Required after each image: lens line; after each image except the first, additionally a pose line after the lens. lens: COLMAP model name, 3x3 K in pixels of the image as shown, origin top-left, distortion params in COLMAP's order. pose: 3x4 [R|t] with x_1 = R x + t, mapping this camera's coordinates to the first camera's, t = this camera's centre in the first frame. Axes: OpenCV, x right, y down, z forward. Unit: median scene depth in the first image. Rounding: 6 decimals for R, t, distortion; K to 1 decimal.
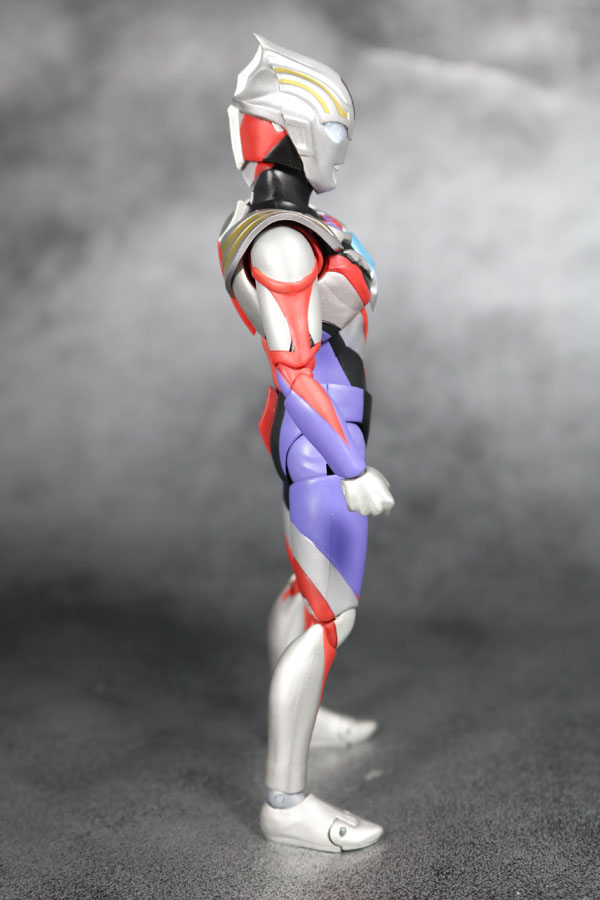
lens RADIAL K [[1704.7, 0, 300.0], [0, 1704.7, 450.0], [0, 0, 1]] dist [0.007722, -0.211732]
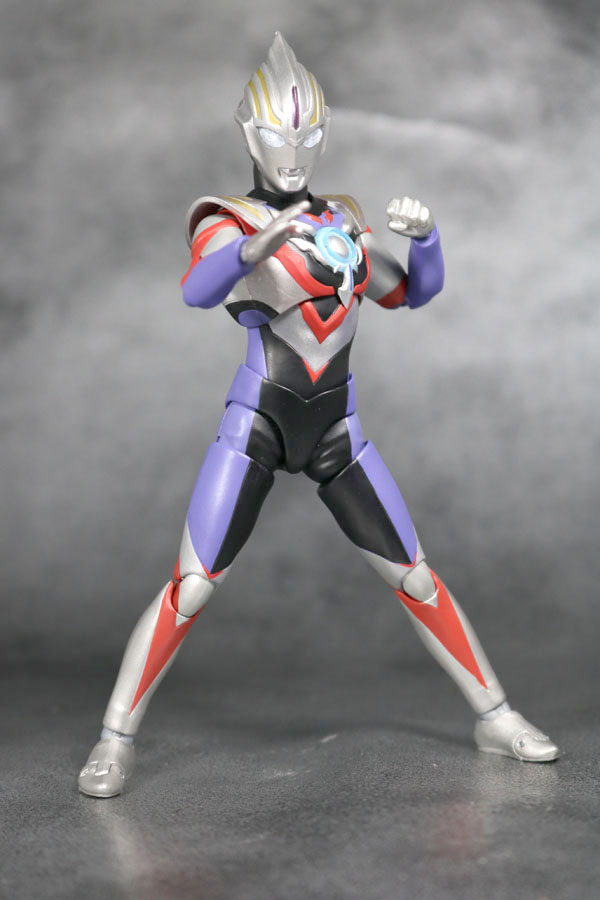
lens RADIAL K [[2248.3, 0, 300.0], [0, 2248.3, 450.0], [0, 0, 1]] dist [0.068470, 0.205035]
pose [[0.999712, -0.018719, 0.015041, 0.005831], [0.020680, 0.989493, -0.143093, 0.143056], [-0.012205, 0.143363, 0.989595, -0.237419]]
